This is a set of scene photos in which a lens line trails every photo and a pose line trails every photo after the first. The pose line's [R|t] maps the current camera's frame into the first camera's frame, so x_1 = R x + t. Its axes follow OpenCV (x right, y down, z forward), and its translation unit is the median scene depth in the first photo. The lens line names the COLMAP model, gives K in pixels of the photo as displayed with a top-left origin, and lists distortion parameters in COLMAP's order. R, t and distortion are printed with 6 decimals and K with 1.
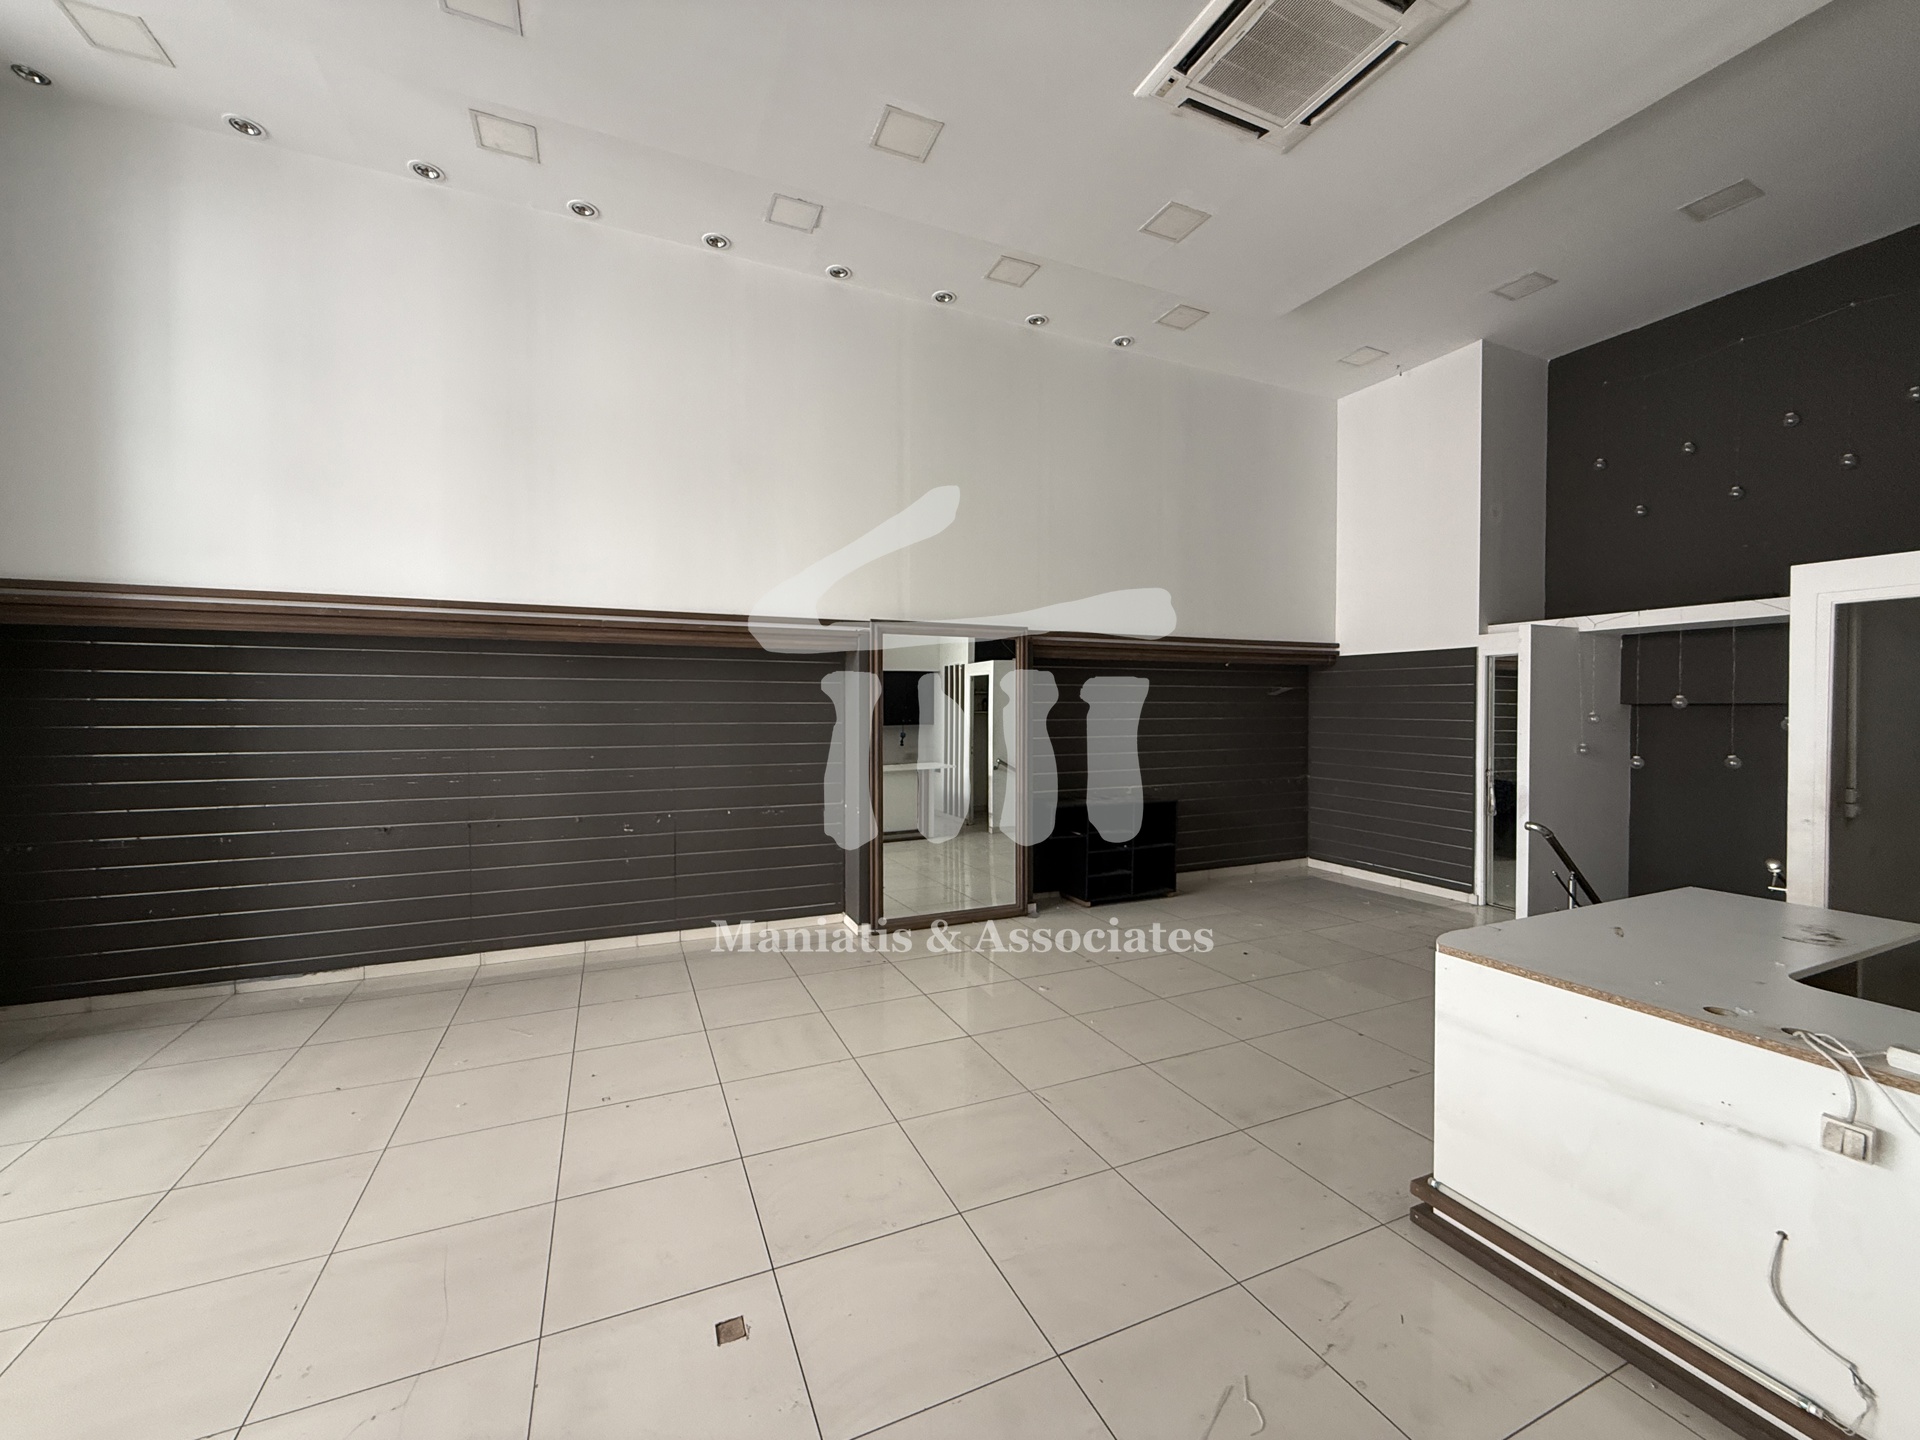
lens RADIAL K [[764.3, 0, 954.0], [0, 764.3, 719.7], [0, 0, 1]] dist [-0.000987, 0.000685]
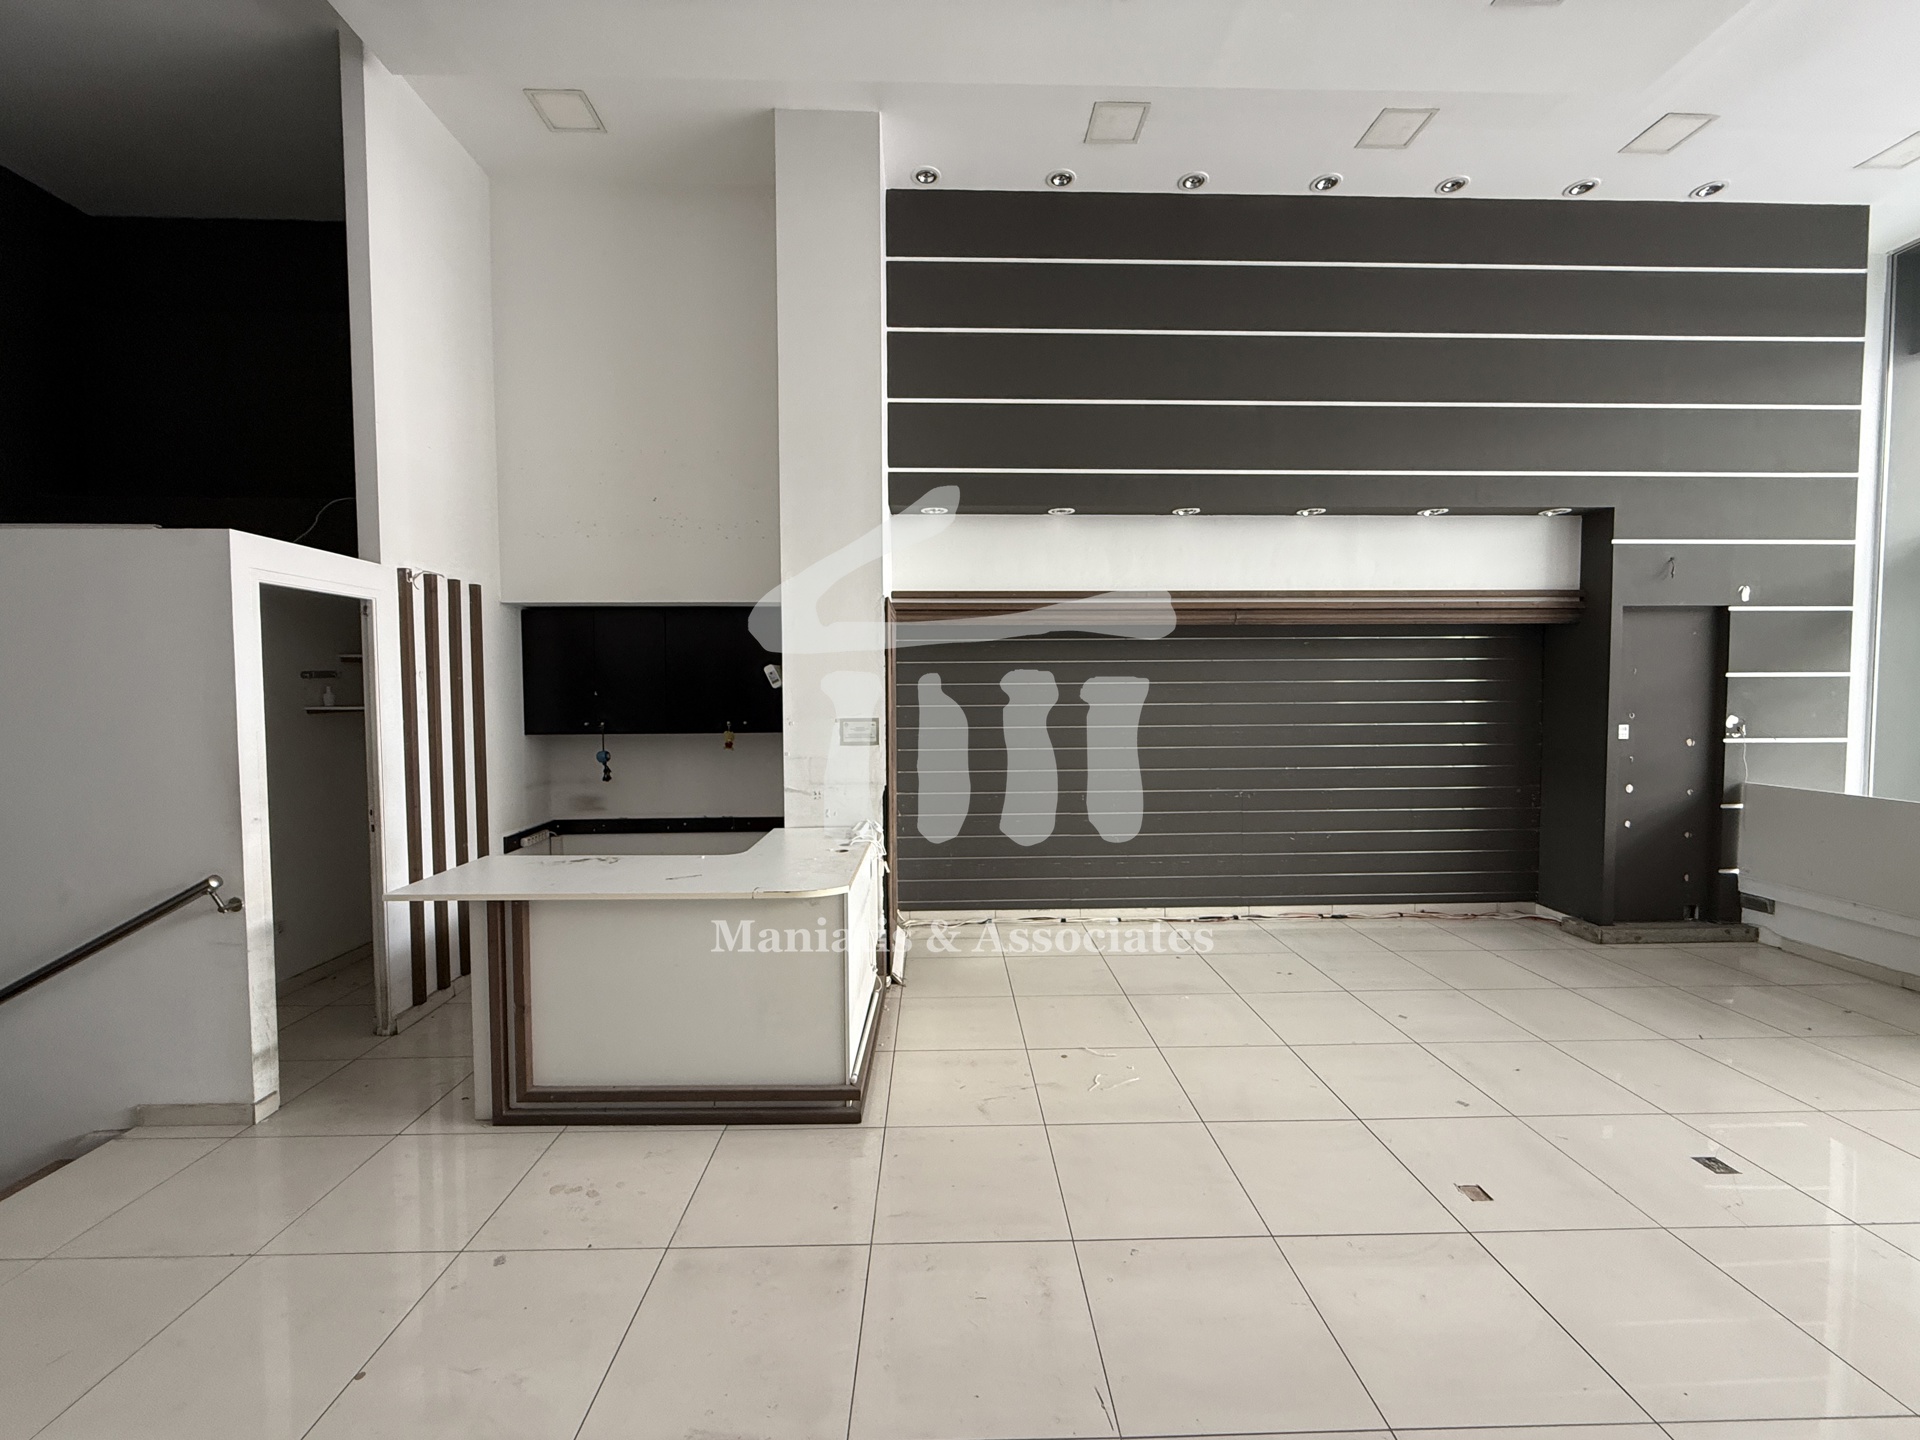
lens RADIAL K [[764.3, 0, 954.0], [0, 764.3, 719.7], [0, 0, 1]] dist [-0.000987, 0.000685]
pose [[-0.921550, -0.010494, 0.388118, 0.006365], [0.010693, 0.998570, 0.052389, -0.015389], [-0.388113, 0.052429, -0.920119, 0.979666]]
